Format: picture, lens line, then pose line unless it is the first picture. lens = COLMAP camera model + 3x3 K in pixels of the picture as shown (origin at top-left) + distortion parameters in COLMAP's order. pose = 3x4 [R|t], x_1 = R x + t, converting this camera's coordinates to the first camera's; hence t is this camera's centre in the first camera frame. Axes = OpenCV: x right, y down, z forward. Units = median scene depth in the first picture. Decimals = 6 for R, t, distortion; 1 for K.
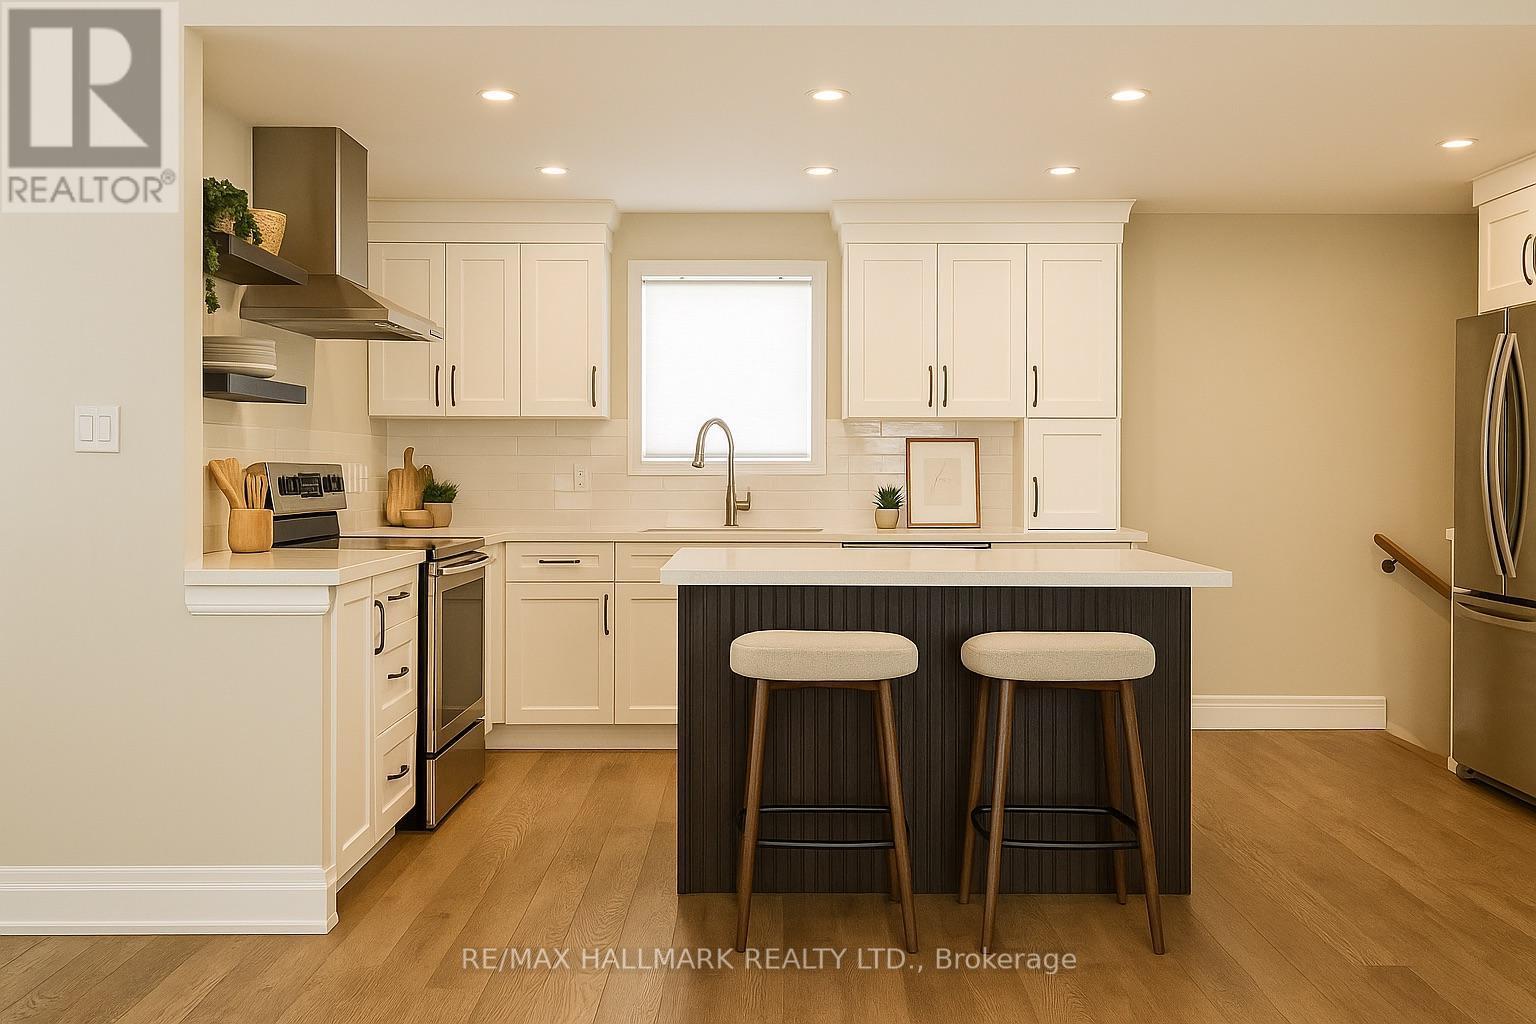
lens RADIAL K [[1280.7, 0, 852.6], [0, 1280.7, 440.6], [0, 0, 1]] dist [0.096231, 0.001455]
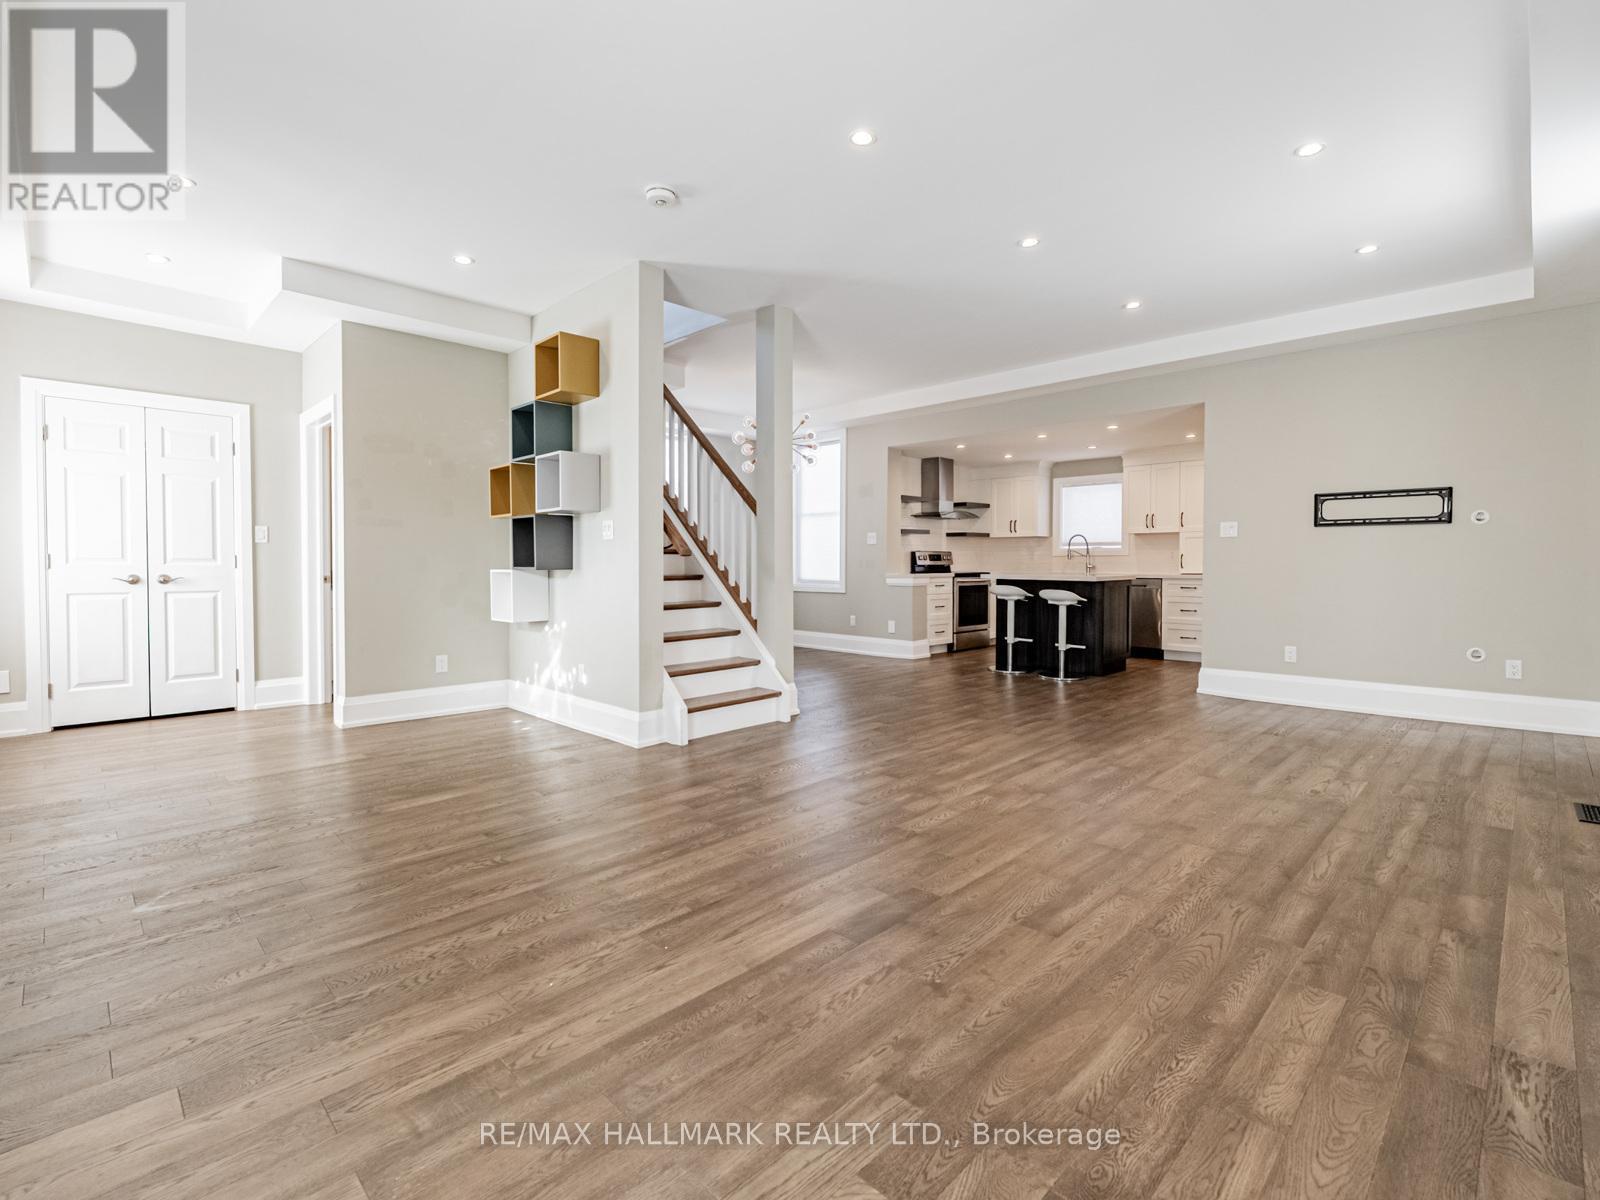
lens RADIAL K [[755.7, 0, 803.8], [0, 755.7, 562.2], [0, 0, 1]] dist [0.000904, 0.000157]
pose [[0.701510, 0.001548, -0.712657, 0.693024], [0.001760, 0.999991, 0.003906, 0.037047], [0.712657, -0.003994, 0.701501, -0.607003]]
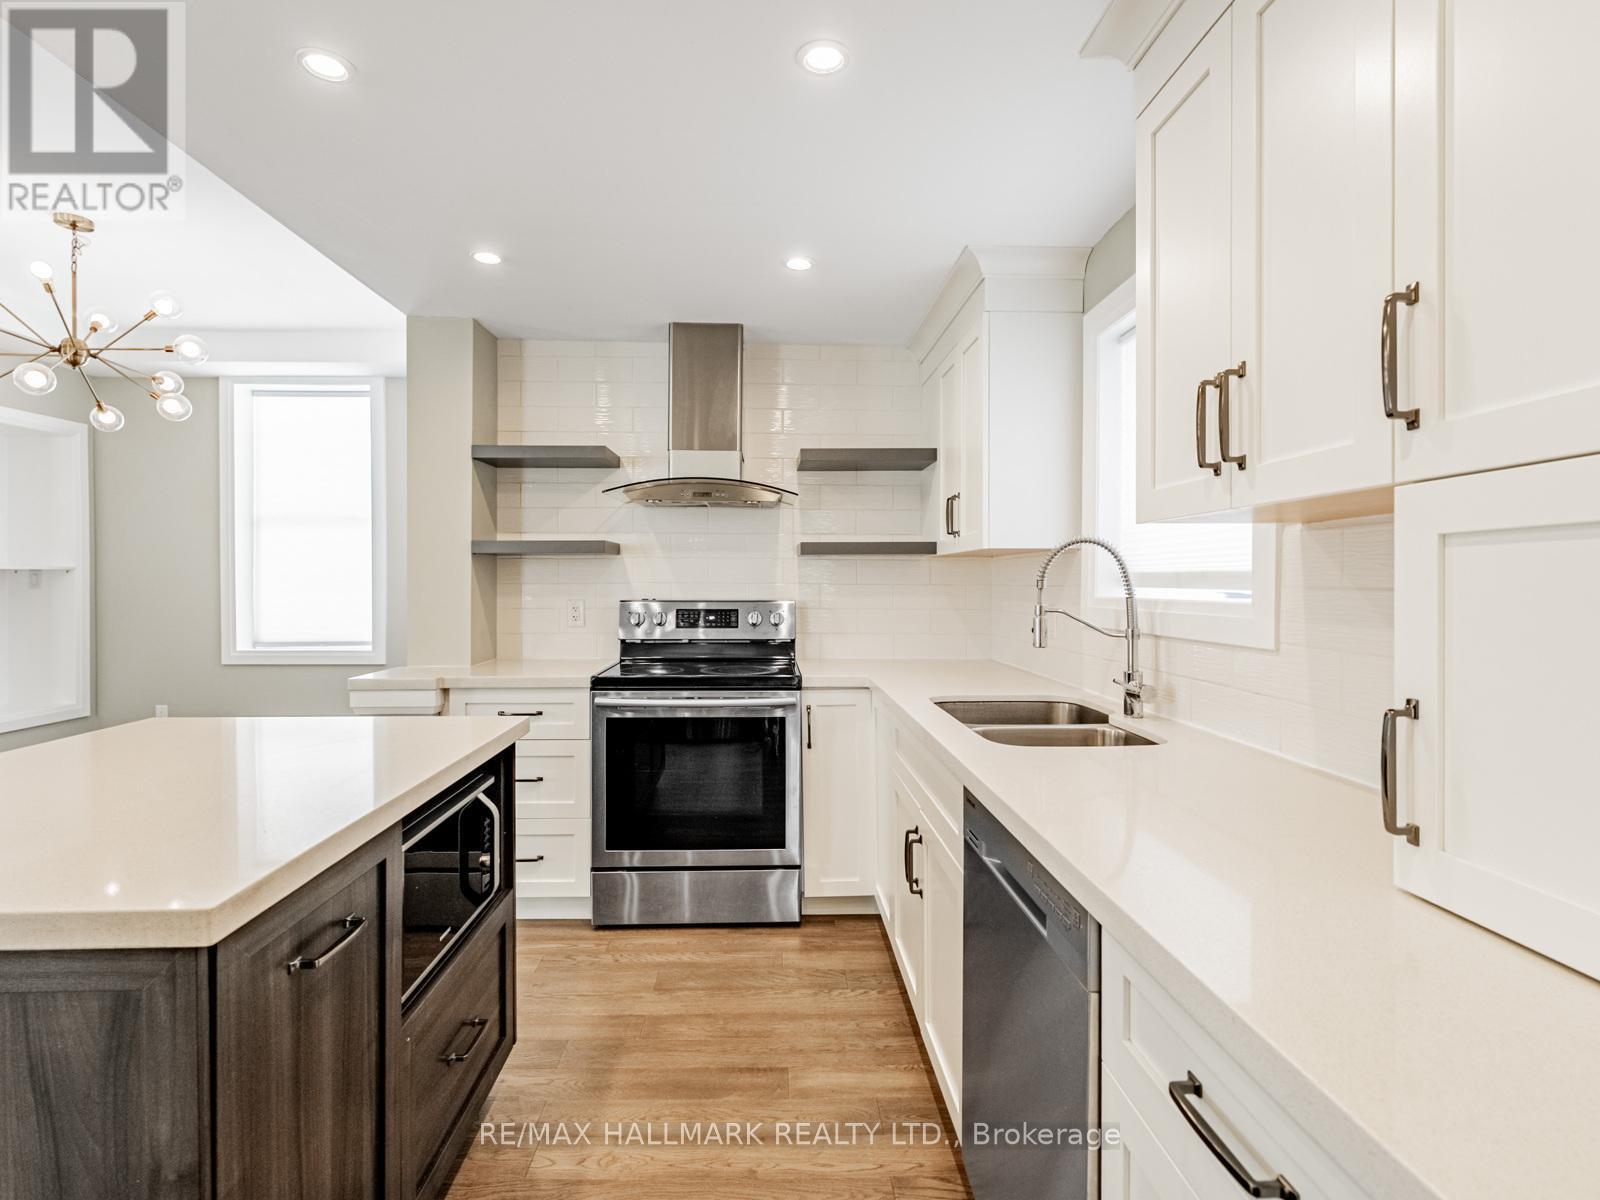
lens RADIAL K [[743.8, 0, 796.9], [0, 743.8, 585.7], [0, 0, 1]] dist [-0.001753, -0.000342]
pose [[0.036307, 0.008939, -0.999301, 0.253307], [0.006201, 0.999939, 0.009170, 0.001550], [0.999321, -0.006530, 0.036250, 0.901866]]
